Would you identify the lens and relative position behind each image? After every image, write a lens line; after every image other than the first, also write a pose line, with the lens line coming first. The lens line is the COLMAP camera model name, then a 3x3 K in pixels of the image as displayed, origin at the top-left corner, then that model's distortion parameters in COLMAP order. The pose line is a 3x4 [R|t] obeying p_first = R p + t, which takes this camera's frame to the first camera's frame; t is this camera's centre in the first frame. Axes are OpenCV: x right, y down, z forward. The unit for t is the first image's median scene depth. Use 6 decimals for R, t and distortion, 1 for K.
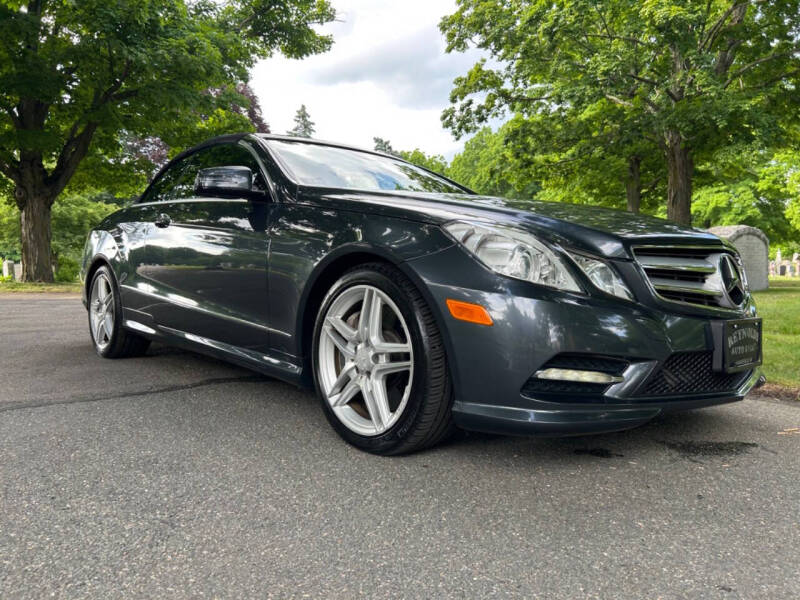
lens RADIAL K [[603.9, 0, 390.1], [0, 603.9, 302.0], [0, 0, 1]] dist [0.037929, -0.044380]
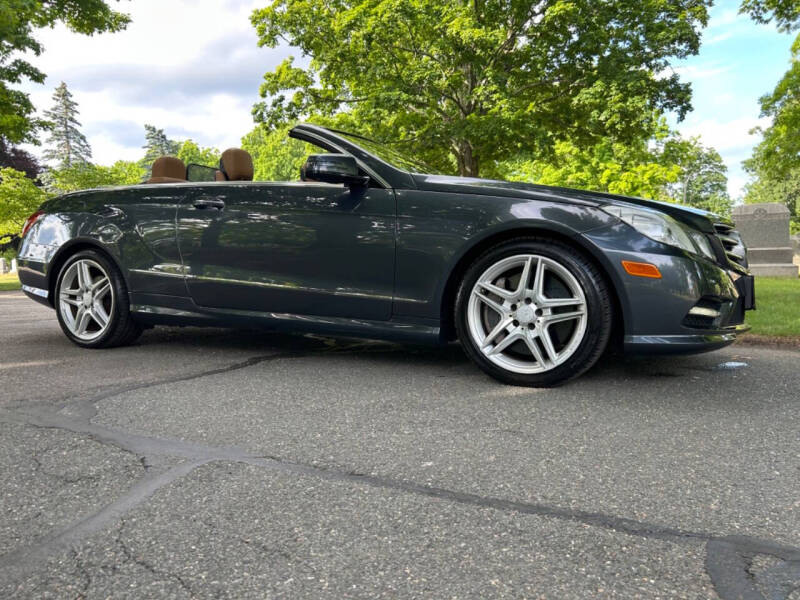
lens RADIAL K [[603.9, 0, 390.1], [0, 603.9, 302.0], [0, 0, 1]] dist [0.037929, -0.044380]
pose [[0.928432, -0.035169, 0.369835, -0.571244], [0.033549, 0.999379, 0.010814, 0.035099], [-0.369985, 0.002367, 0.929035, -0.045376]]
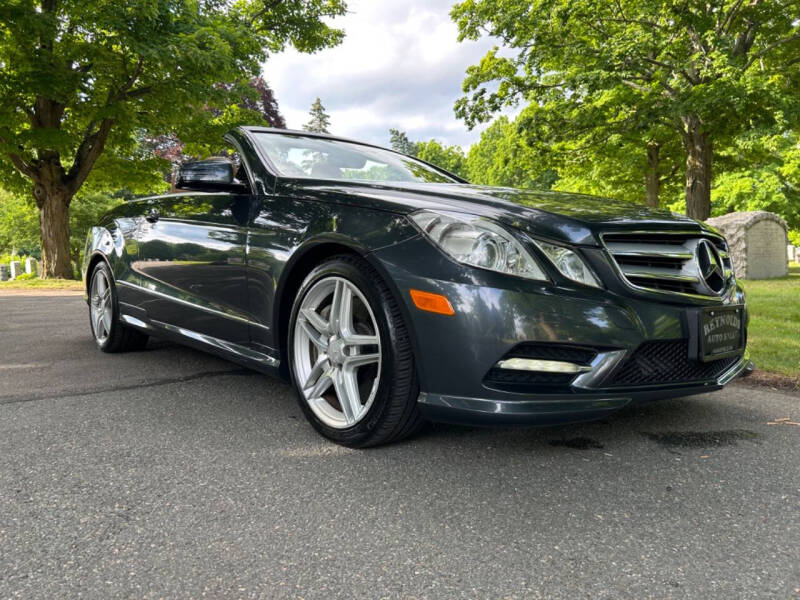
lens RADIAL K [[603.9, 0, 390.1], [0, 603.9, 302.0], [0, 0, 1]] dist [0.037929, -0.044380]
pose [[0.999385, -0.011928, -0.032989, 0.059042], [0.012351, 0.999844, 0.012656, 0.001650], [0.032833, -0.013056, 0.999376, 0.008947]]
